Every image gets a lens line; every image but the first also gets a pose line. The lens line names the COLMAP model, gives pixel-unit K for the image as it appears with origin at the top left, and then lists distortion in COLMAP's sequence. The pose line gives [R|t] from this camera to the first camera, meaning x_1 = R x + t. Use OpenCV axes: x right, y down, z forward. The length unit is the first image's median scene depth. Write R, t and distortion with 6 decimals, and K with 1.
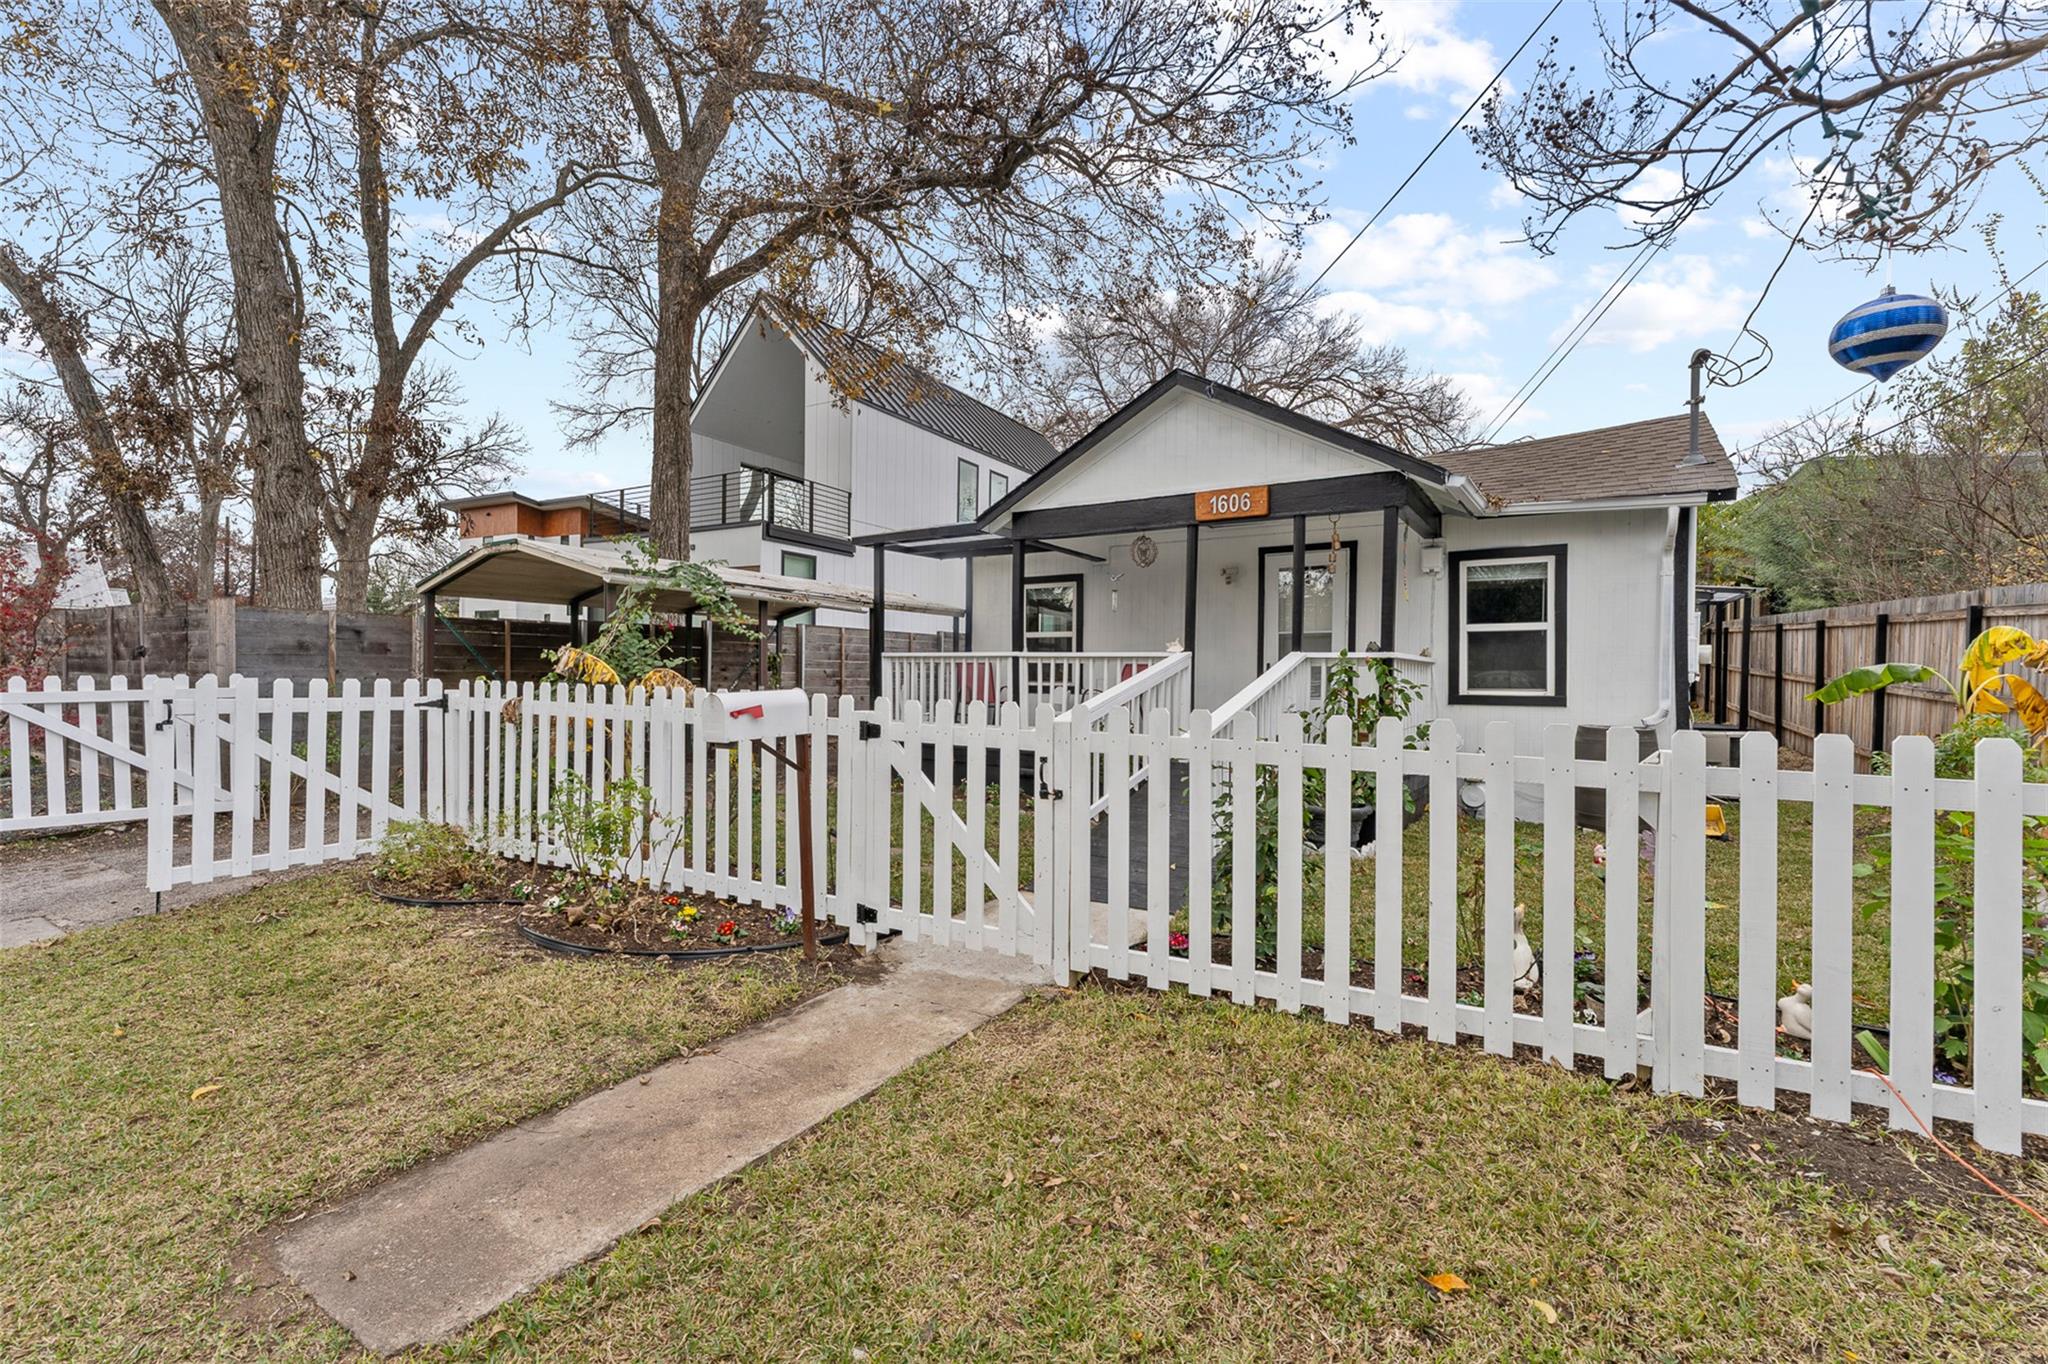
lens RADIAL K [[861.6, 0, 1010.2], [0, 861.6, 684.0], [0, 0, 1]] dist [-0.003113, 0.000385]
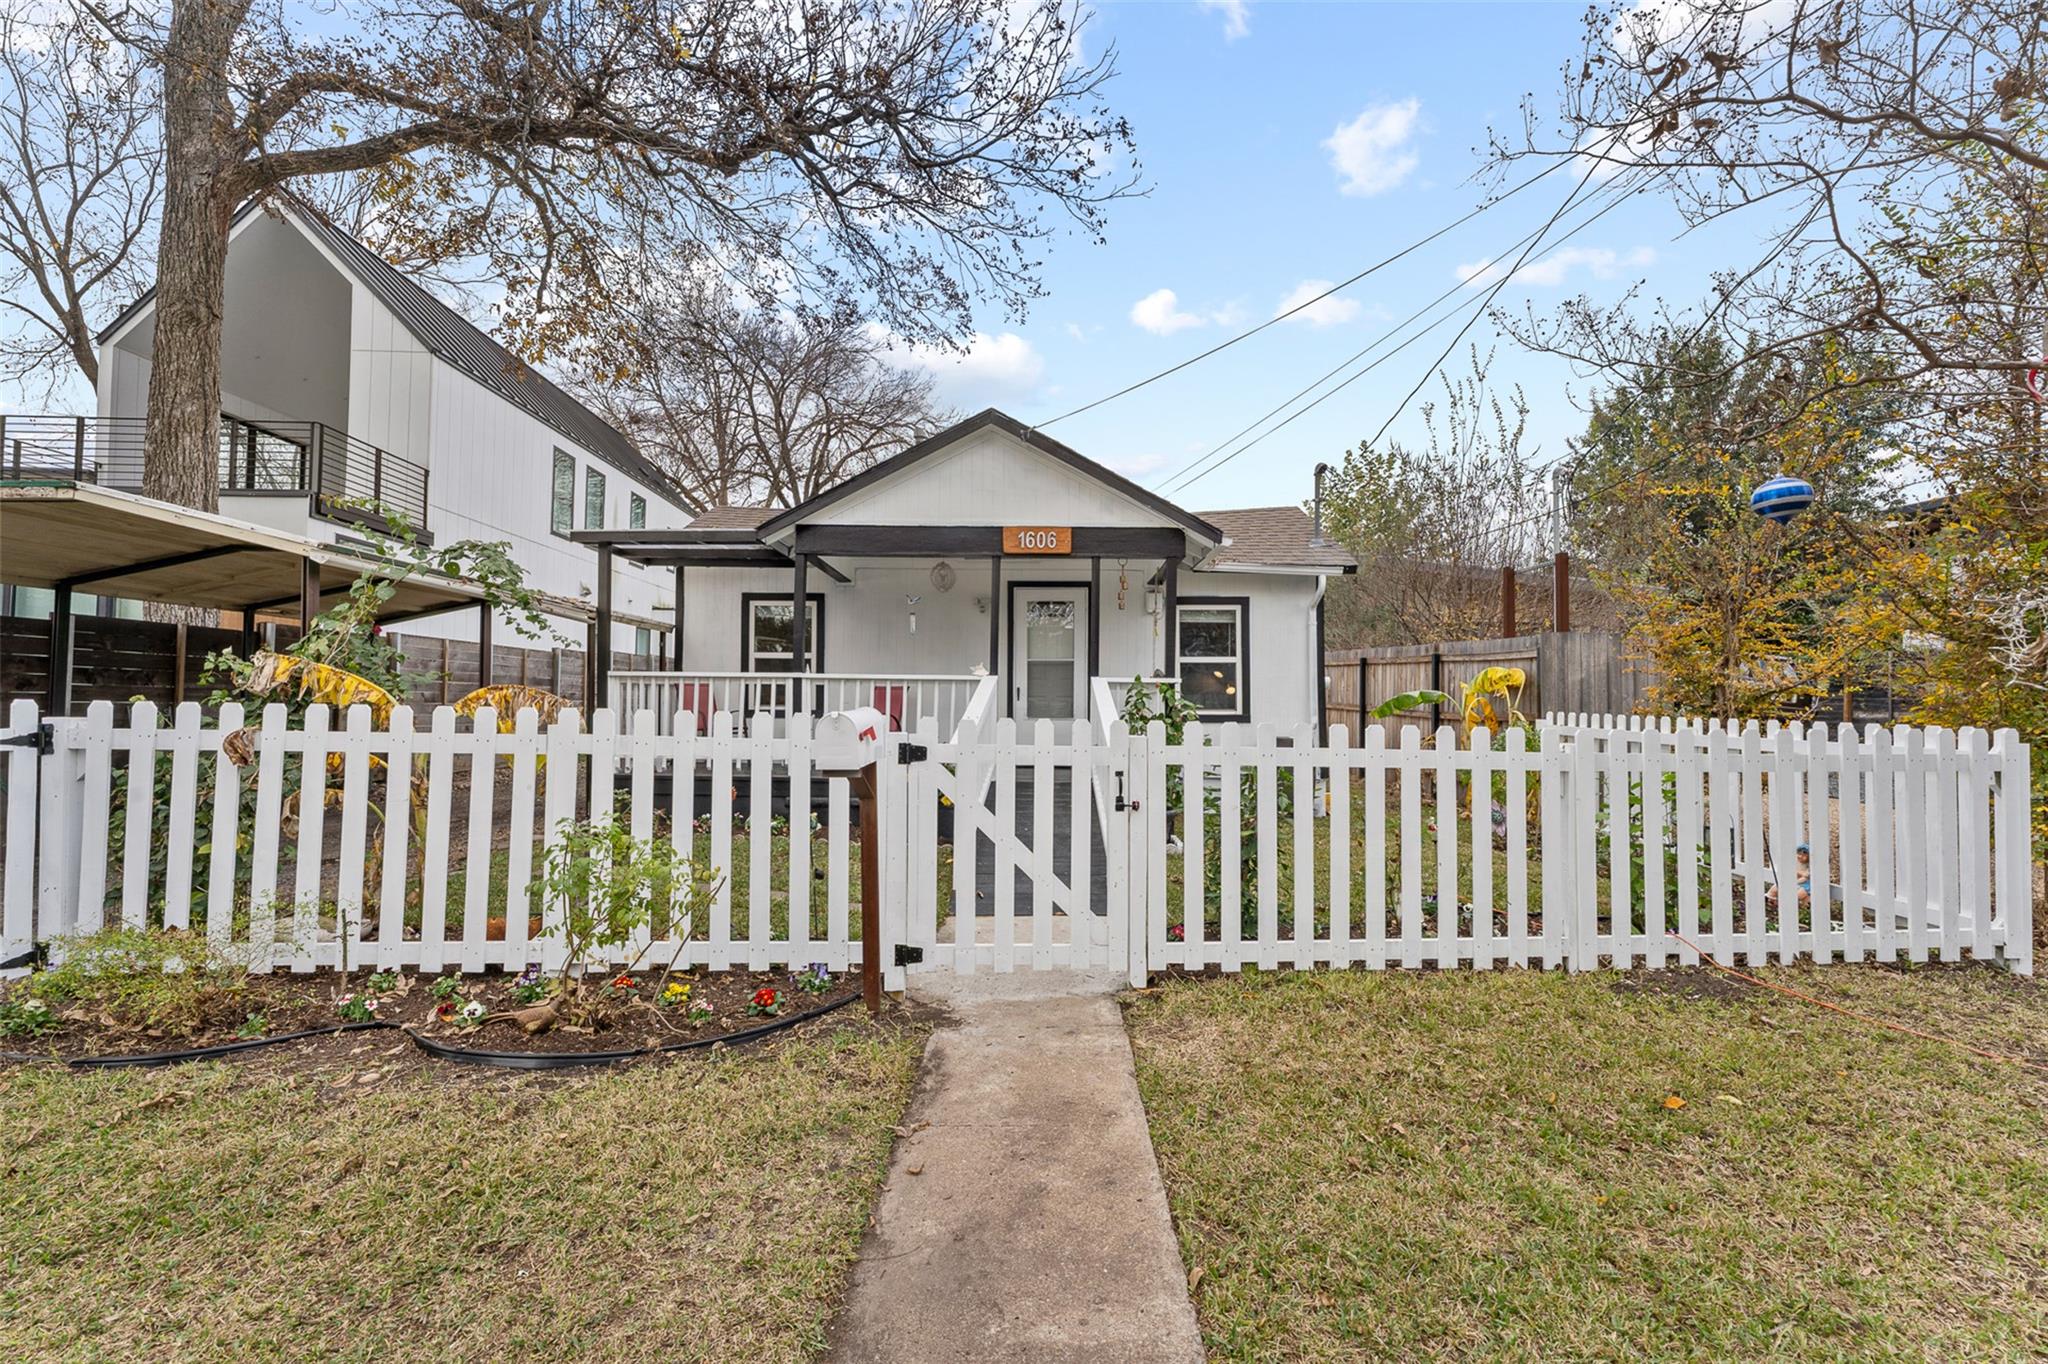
lens RADIAL K [[861.6, 0, 1027.8], [0, 861.6, 681.8], [0, 0, 1]] dist [-0.003113, 0.000385]
pose [[0.844108, 0.011591, 0.536048, -0.363369], [0.006481, 0.999473, -0.031817, 0.004902], [-0.536134, 0.030331, 0.843588, 0.099012]]
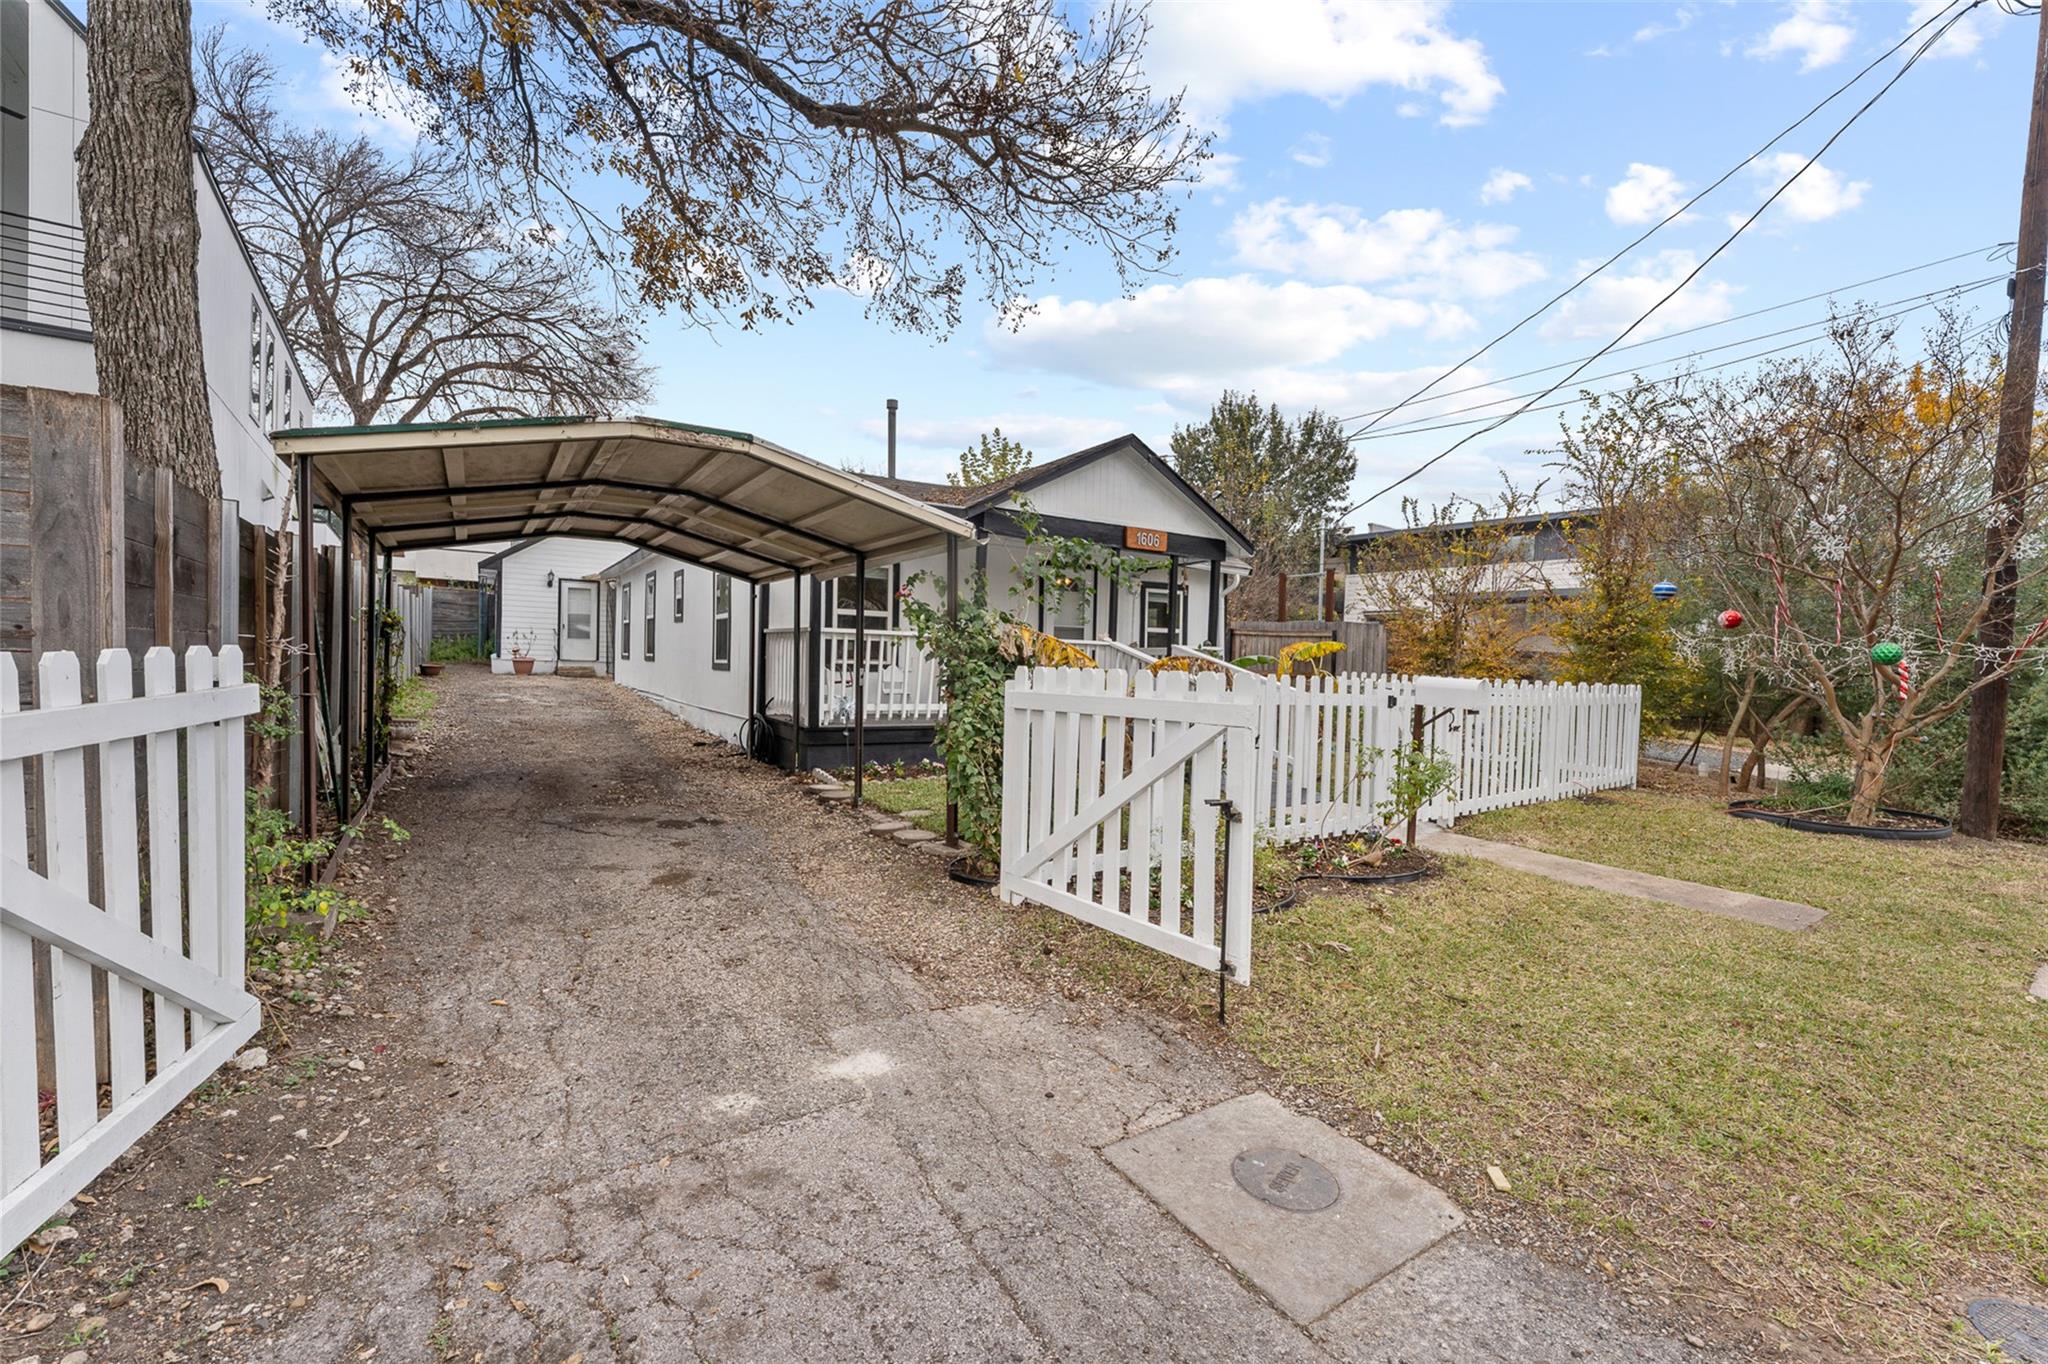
lens RADIAL K [[861.6, 0, 1017.8], [0, 861.6, 679.5], [0, 0, 1]] dist [-0.003113, 0.000385]
pose [[0.408324, -0.017630, 0.912667, -1.226536], [-0.016701, 0.999502, 0.026779, -0.013145], [-0.912684, -0.026177, 0.407826, 0.656026]]
